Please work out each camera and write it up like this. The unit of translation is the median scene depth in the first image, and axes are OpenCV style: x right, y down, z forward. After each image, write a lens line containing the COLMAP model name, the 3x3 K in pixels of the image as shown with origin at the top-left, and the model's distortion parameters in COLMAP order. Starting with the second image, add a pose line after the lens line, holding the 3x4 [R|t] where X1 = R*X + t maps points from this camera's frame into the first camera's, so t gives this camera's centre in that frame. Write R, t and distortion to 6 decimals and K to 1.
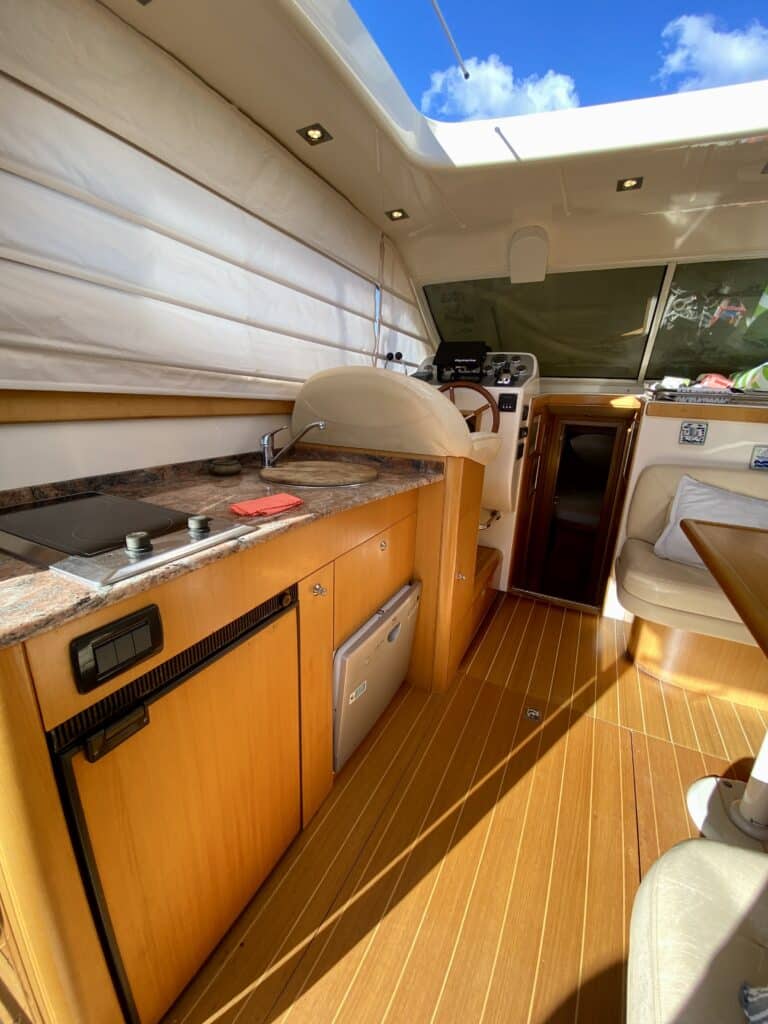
lens RADIAL K [[413.8, 0, 384.7], [0, 413.8, 511.0], [0, 0, 1]] dist [0.021998, -0.021068]
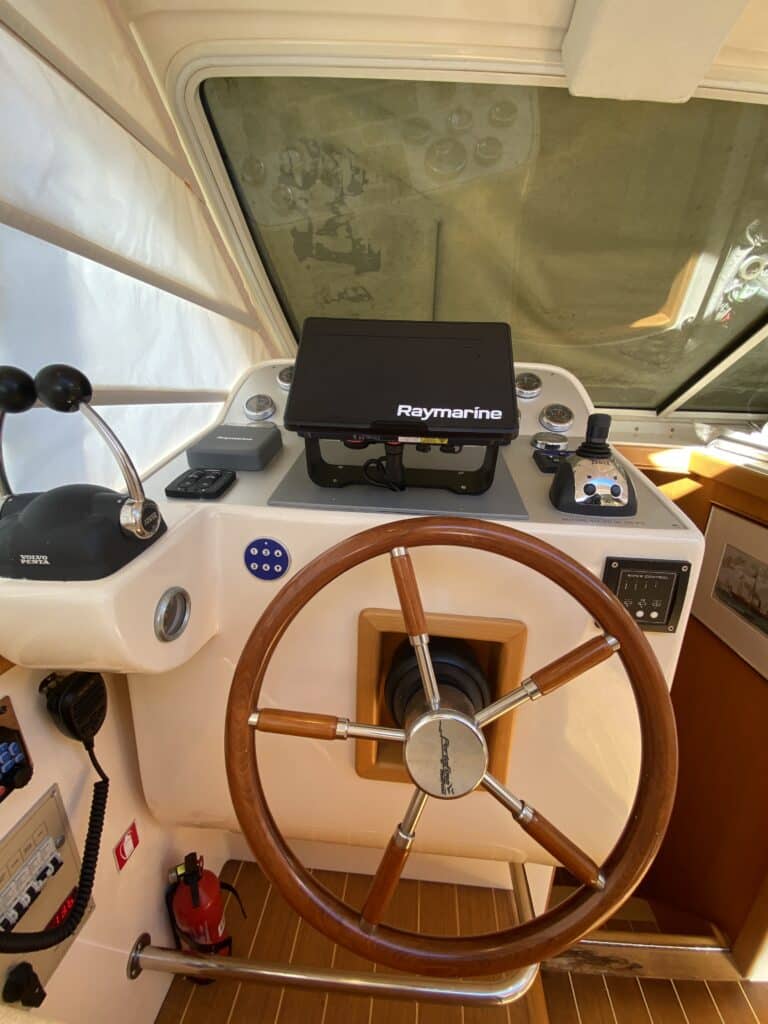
lens RADIAL K [[413.8, 0, 384.7], [0, 413.8, 511.0], [0, 0, 1]] dist [0.021998, -0.021068]
pose [[0.928070, -0.117648, 0.353334, 0.079459], [0.108801, 0.993050, 0.044875, -0.295990], [-0.356158, -0.003204, 0.934420, 0.742027]]
